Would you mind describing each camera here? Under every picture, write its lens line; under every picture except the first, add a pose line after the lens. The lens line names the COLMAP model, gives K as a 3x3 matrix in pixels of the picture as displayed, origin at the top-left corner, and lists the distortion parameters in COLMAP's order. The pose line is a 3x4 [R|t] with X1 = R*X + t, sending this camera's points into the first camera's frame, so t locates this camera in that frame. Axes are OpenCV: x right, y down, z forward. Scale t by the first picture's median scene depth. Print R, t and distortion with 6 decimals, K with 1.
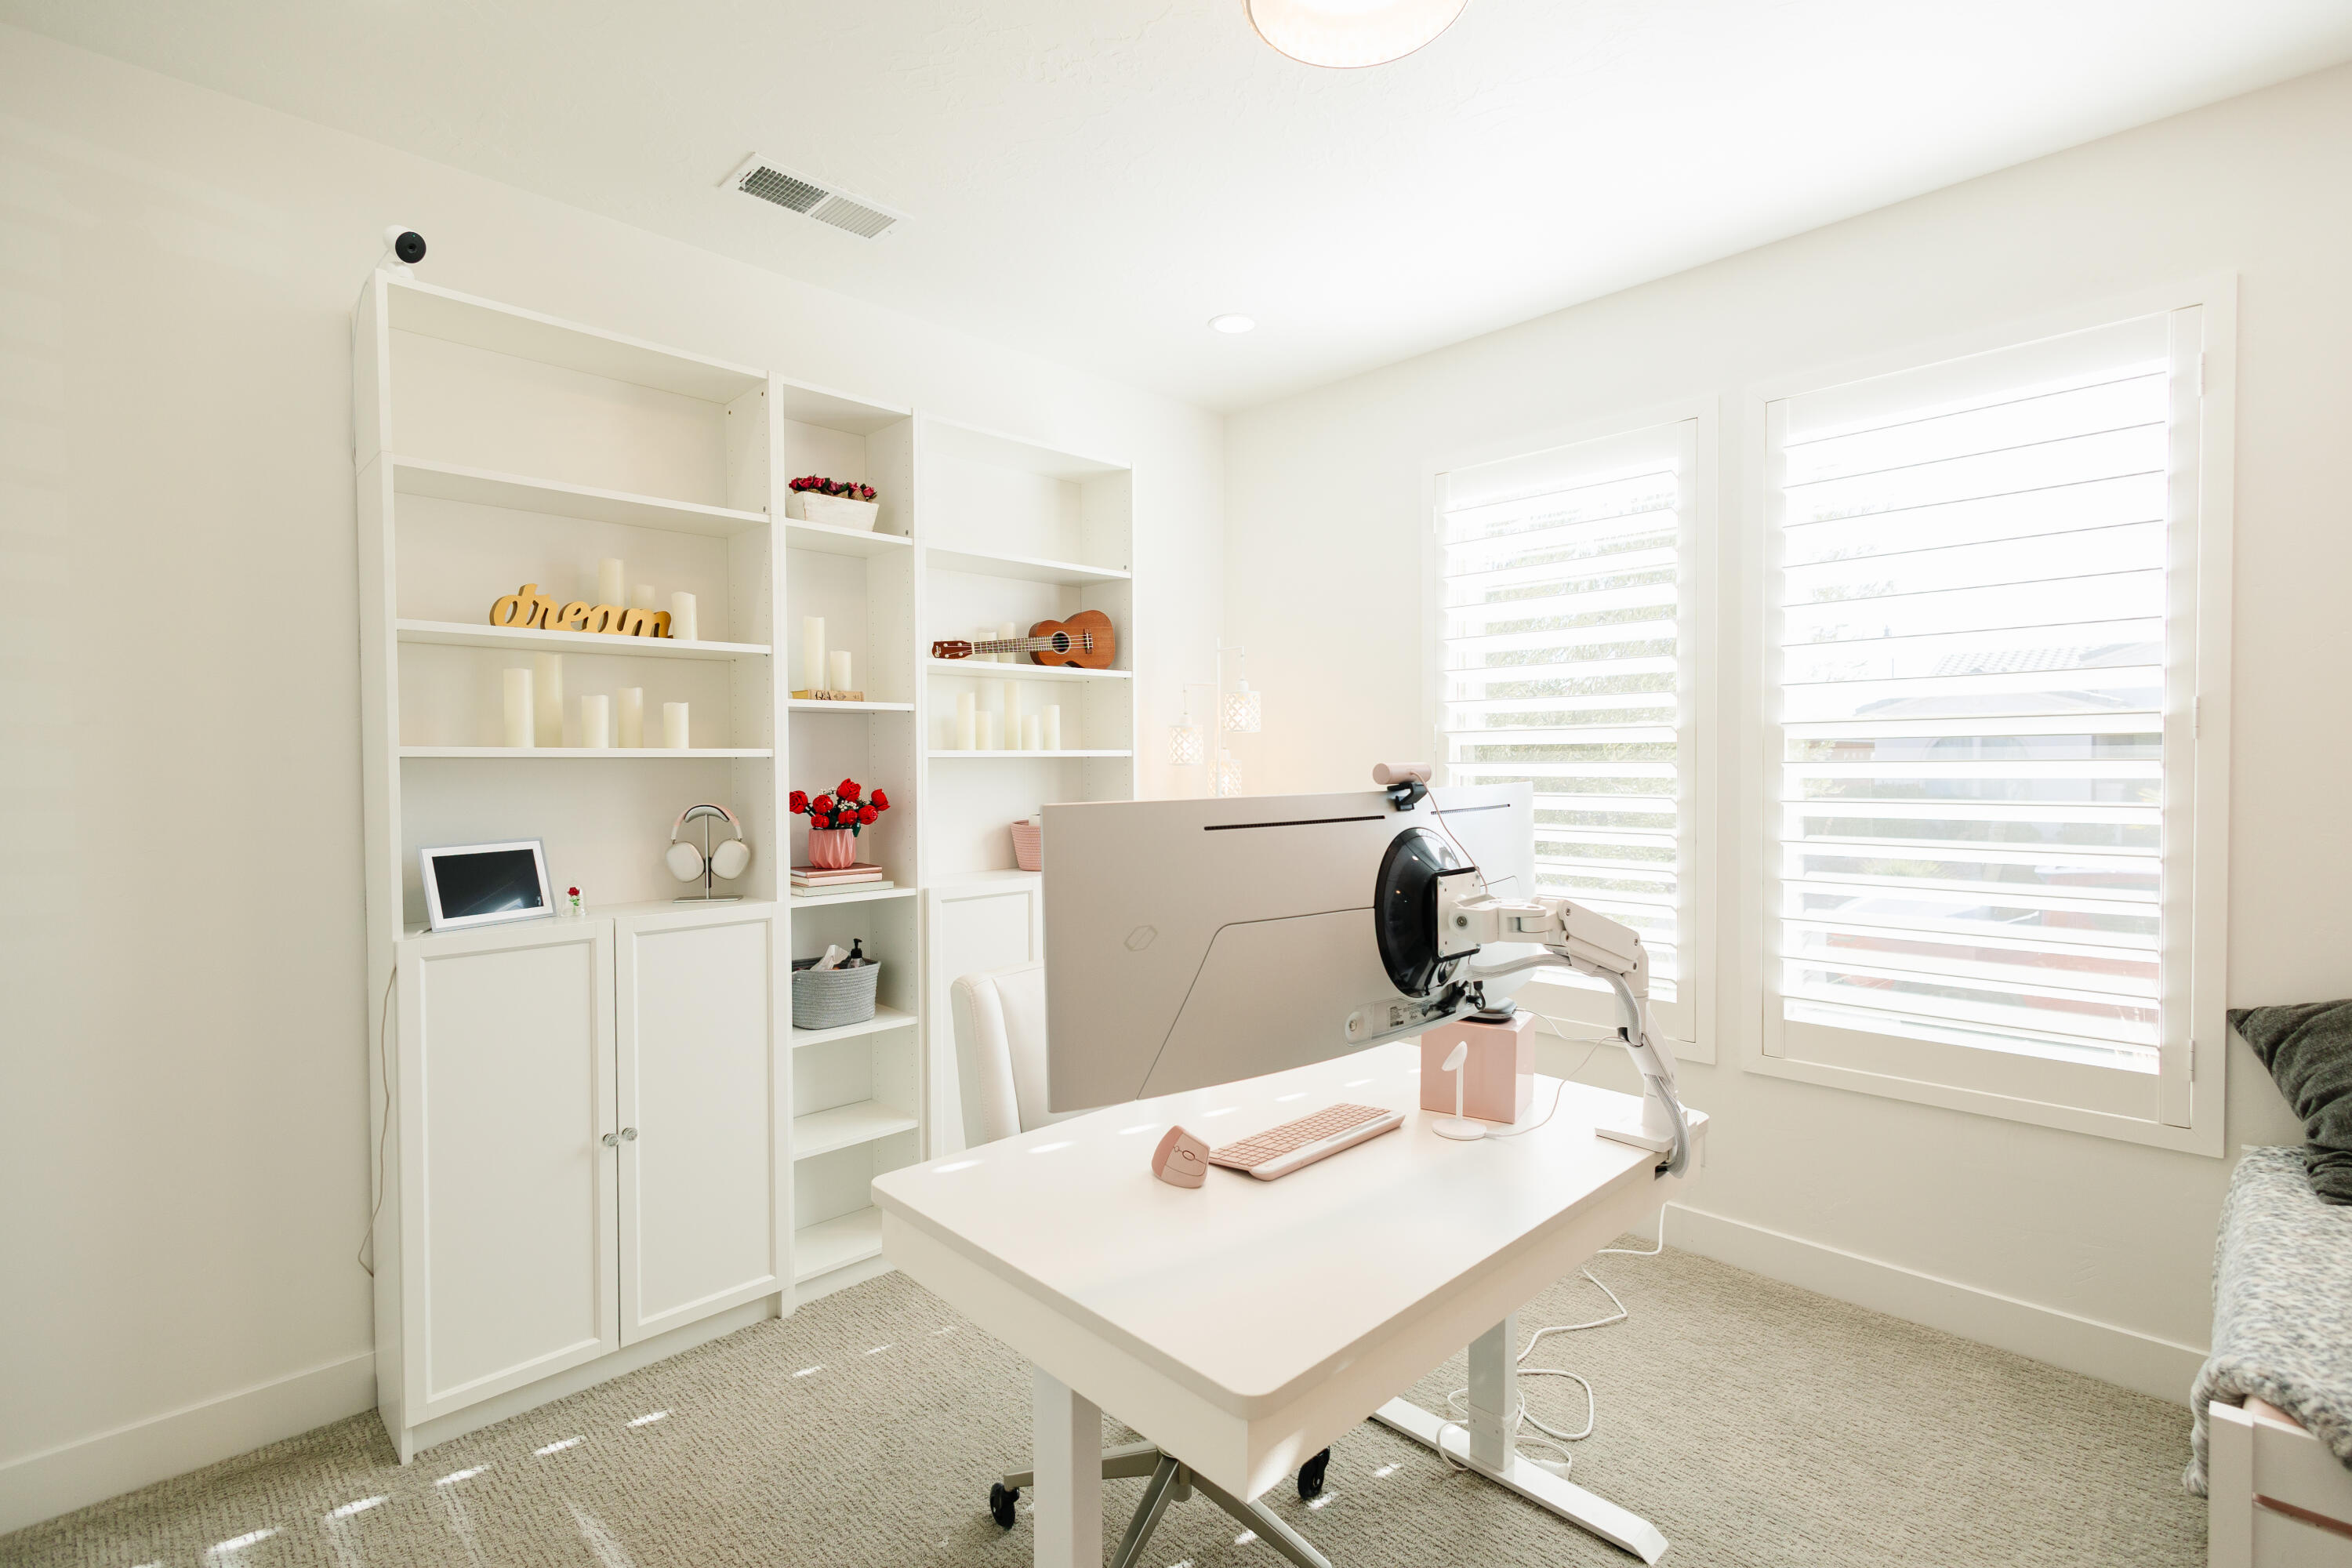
lens RADIAL K [[1077.3, 0, 1186.5], [0, 1077.3, 788.2], [0, 0, 1]] dist [0.011725, 0.000486]
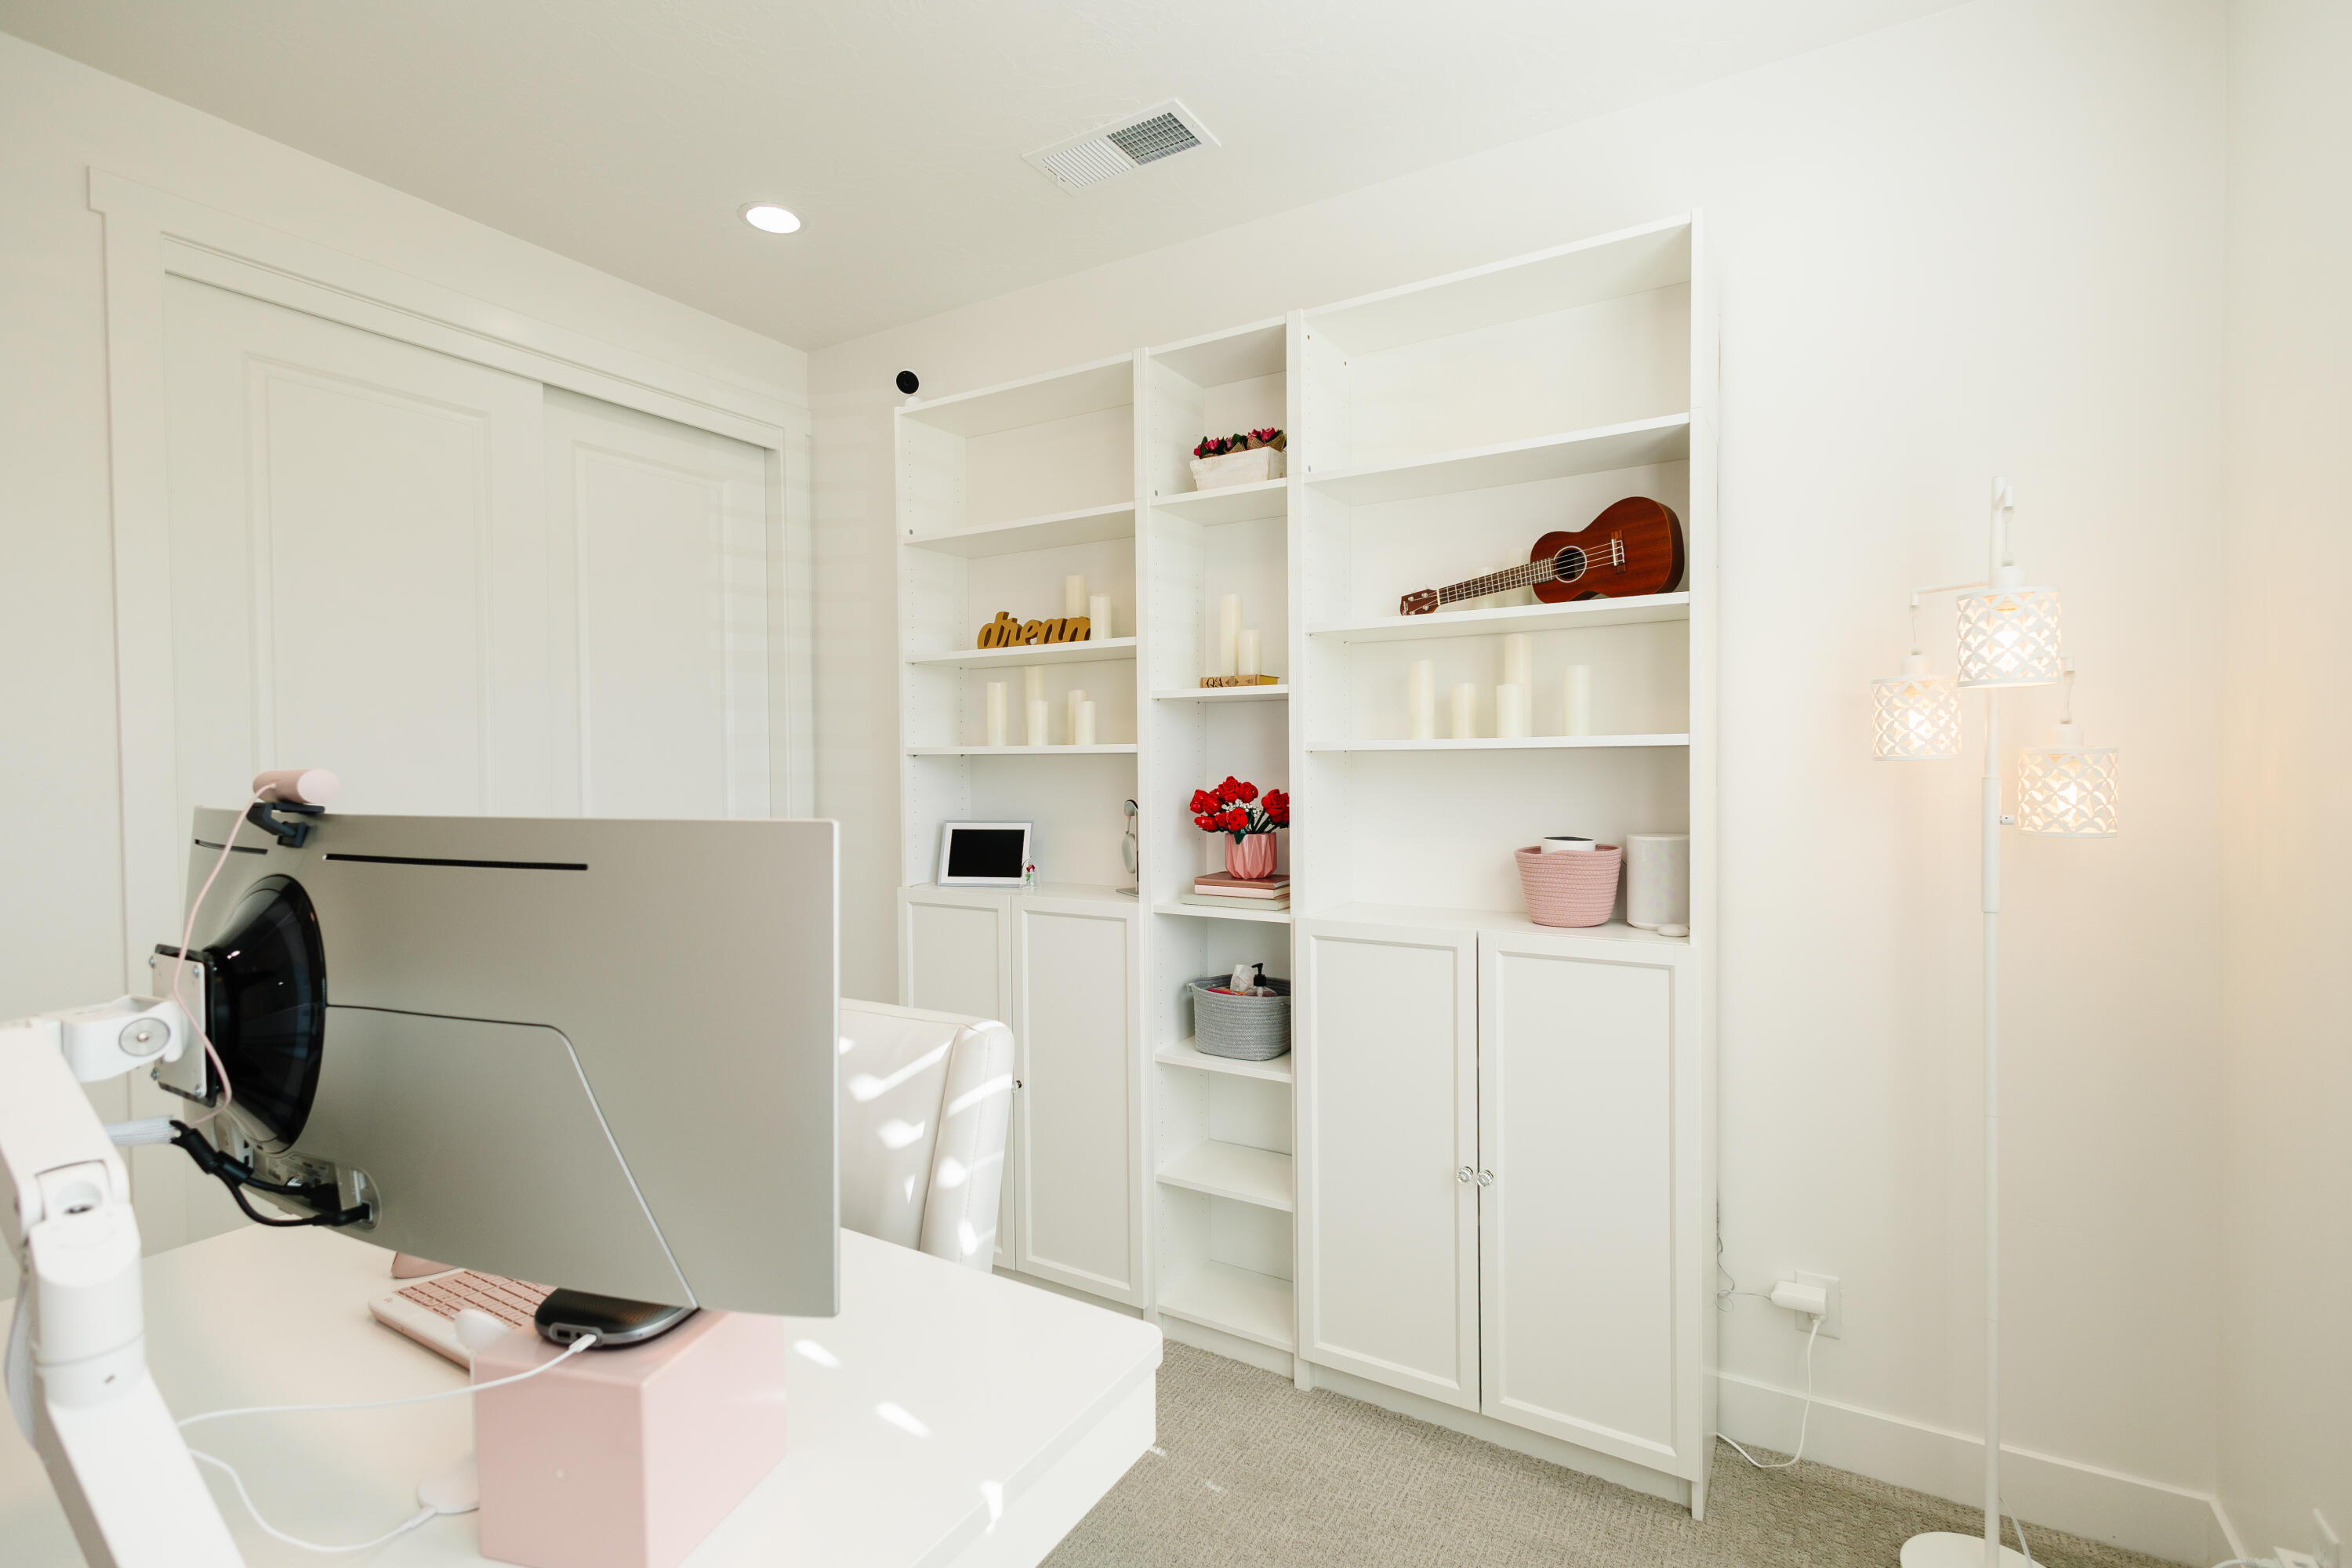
lens RADIAL K [[1077.3, 0, 1173.7], [0, 1077.3, 766.3], [0, 0, 1]] dist [0.011725, 0.000486]
pose [[0.246631, 0.011645, -0.969039, 0.455519], [-0.014052, 0.999866, 0.008440, -0.020922], [0.969007, 0.011535, 0.246762, 0.660072]]
